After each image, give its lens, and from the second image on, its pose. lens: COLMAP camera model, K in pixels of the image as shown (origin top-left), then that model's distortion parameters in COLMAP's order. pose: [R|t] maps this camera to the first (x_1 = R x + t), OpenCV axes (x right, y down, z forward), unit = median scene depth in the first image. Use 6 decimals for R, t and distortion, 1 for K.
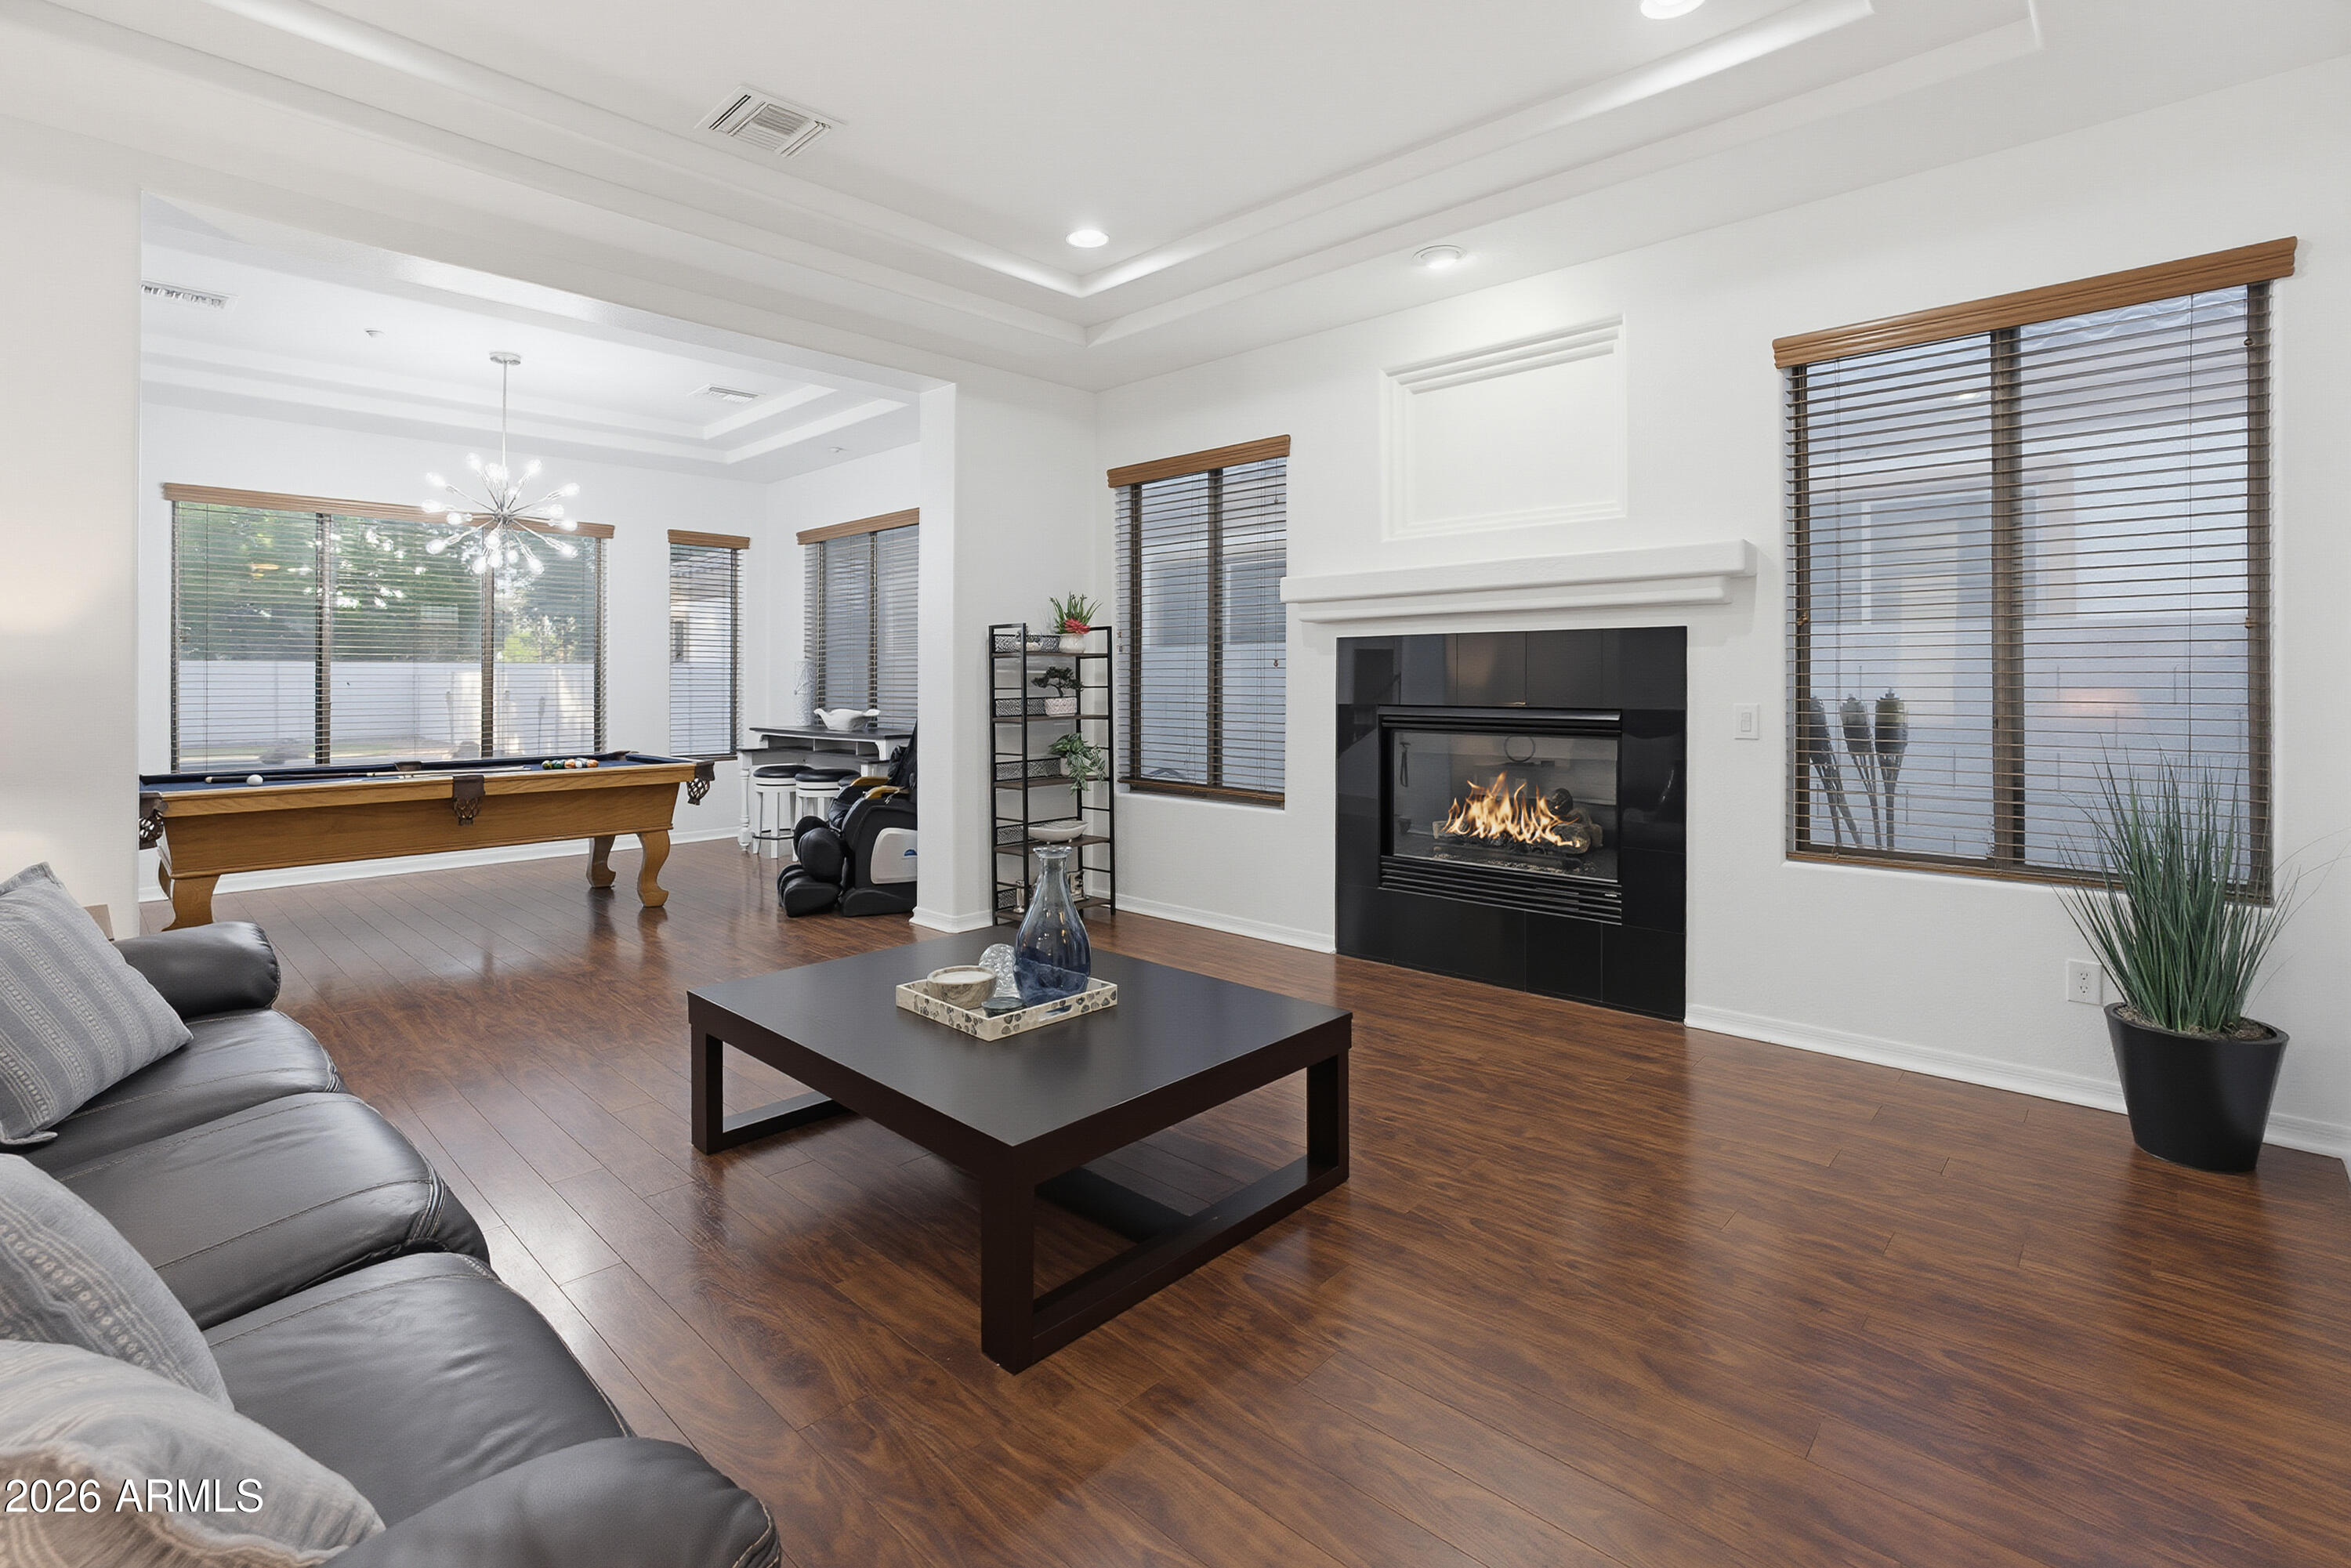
lens RADIAL K [[1082.3, 0, 1155.7], [0, 1082.3, 785.8], [0, 0, 1]] dist [-0.004766, 0.000189]
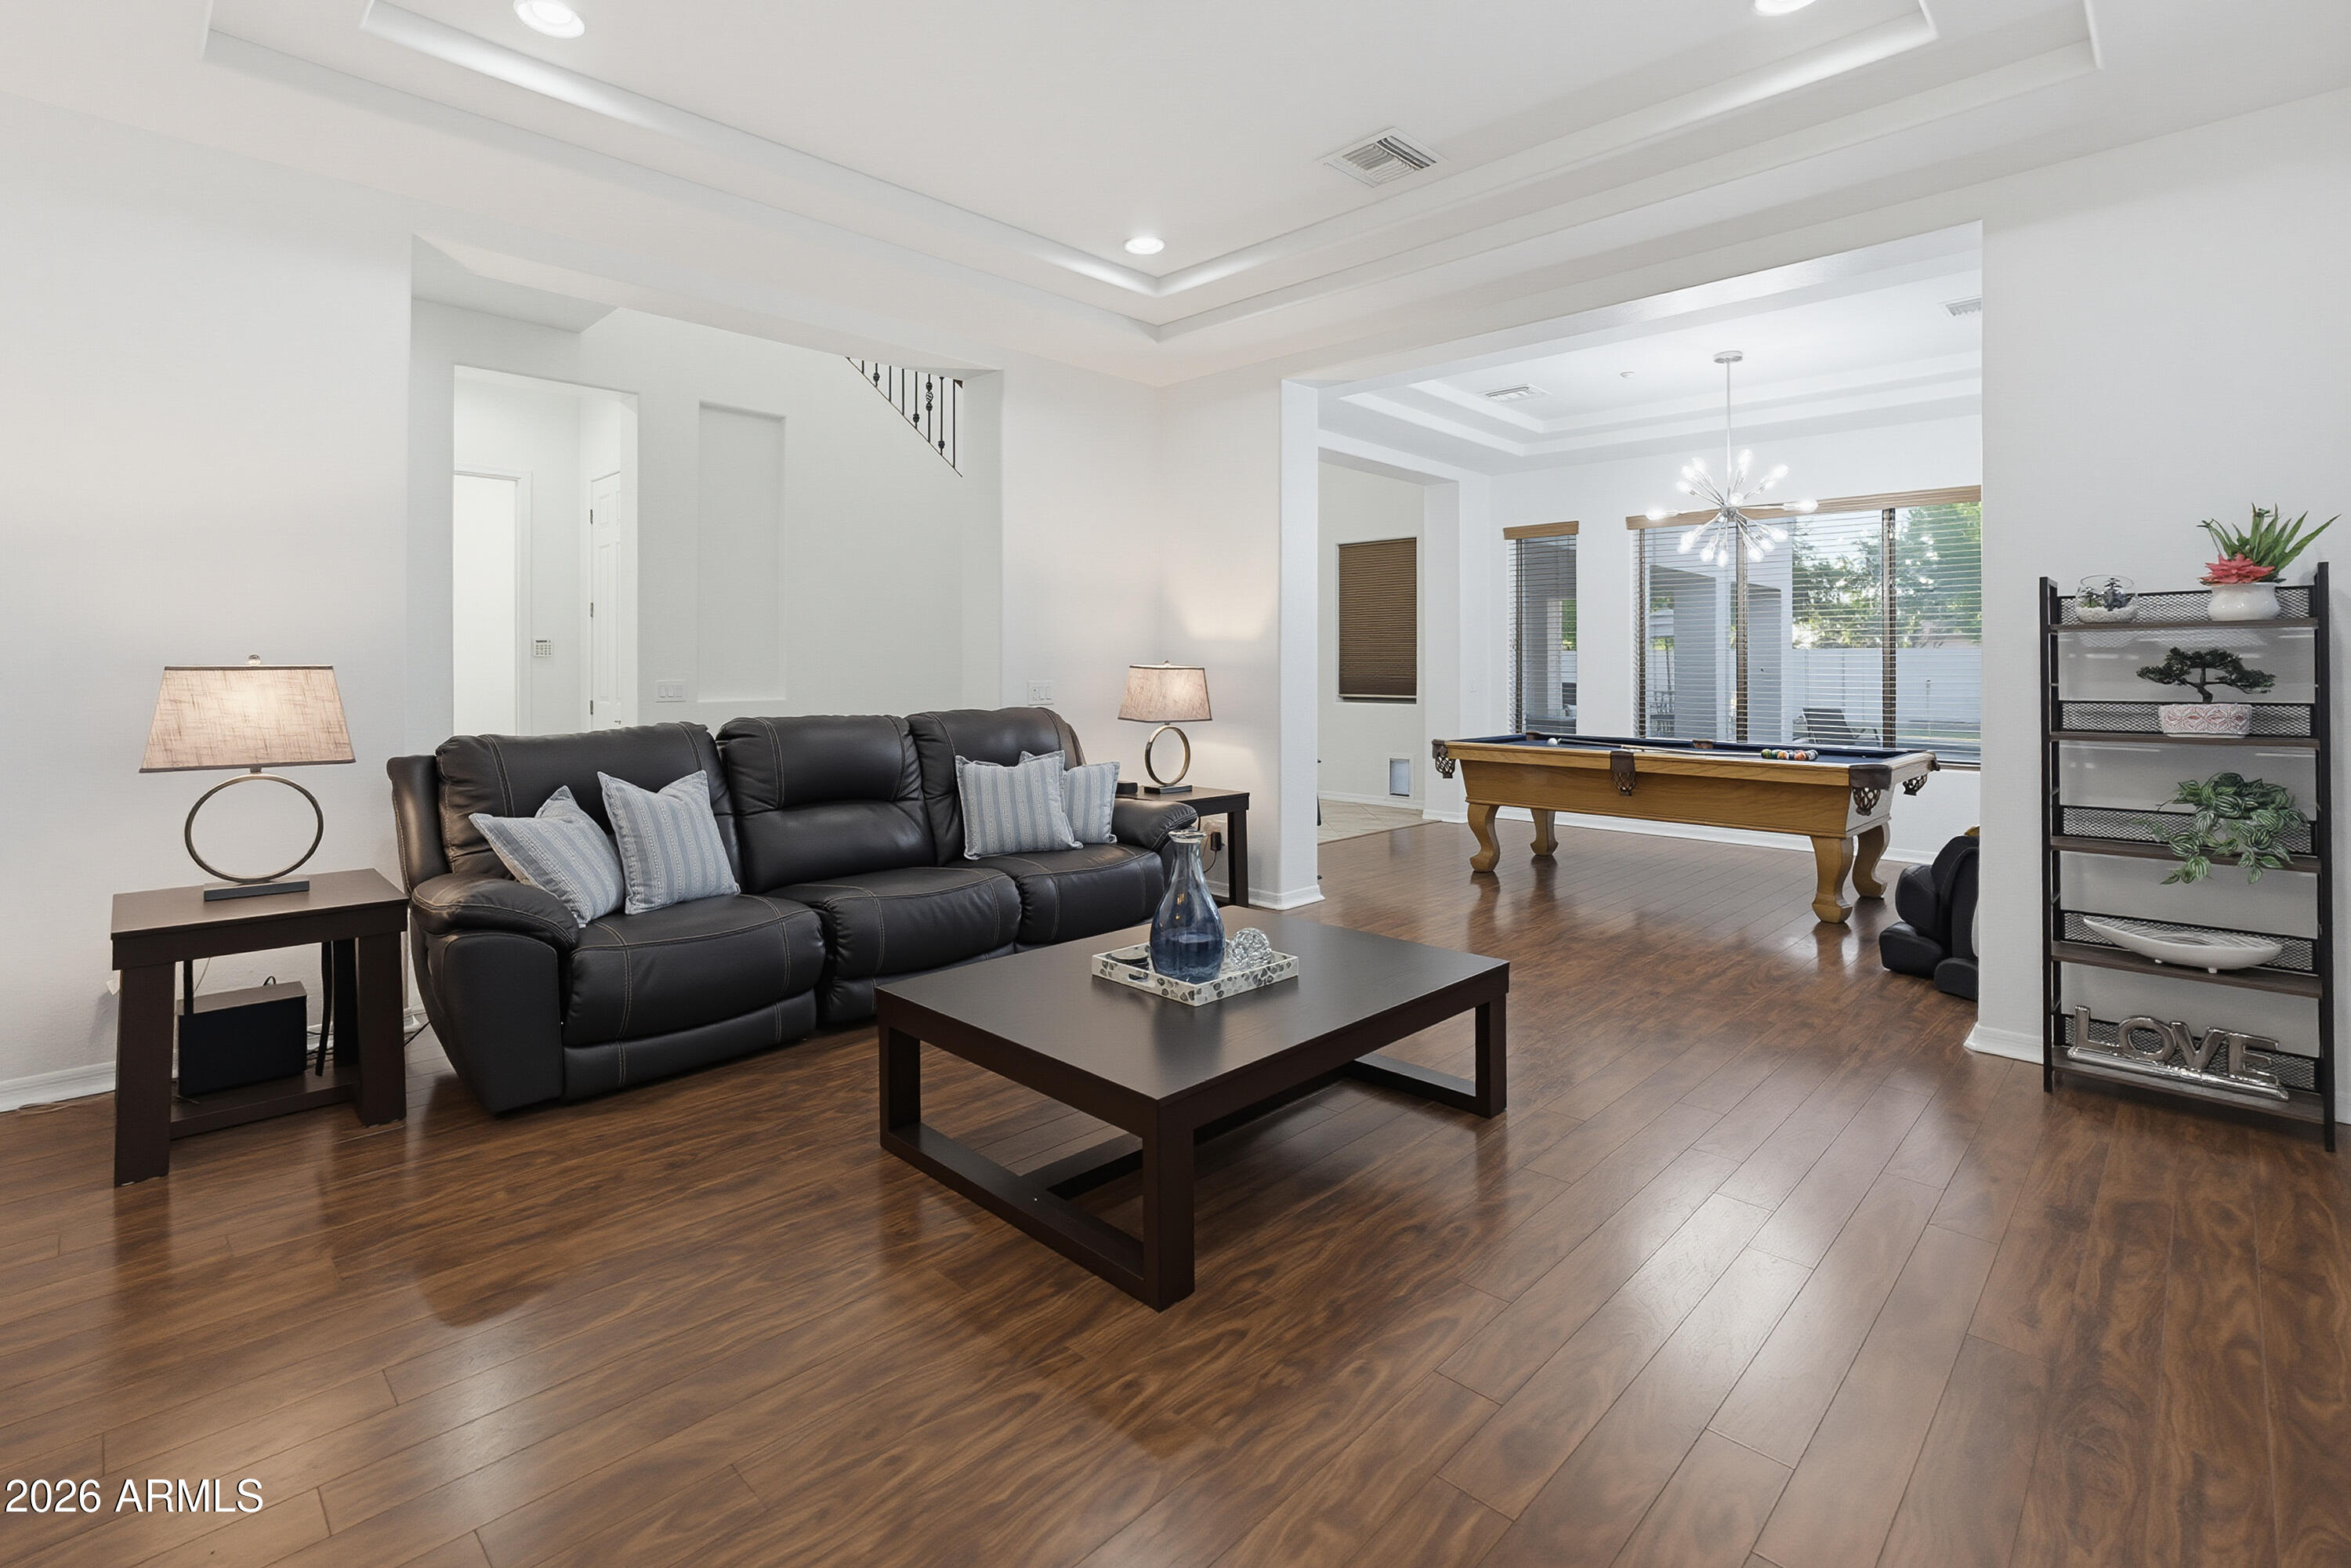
lens RADIAL K [[1082.3, 0, 1178.2], [0, 1082.3, 781.8], [0, 0, 1]] dist [-0.004766, 0.000189]
pose [[-0.013303, 0.106835, -0.994188, 0.480159], [-0.109126, 0.988182, 0.107649, -0.047251], [0.993939, 0.109924, -0.001487, 0.520954]]
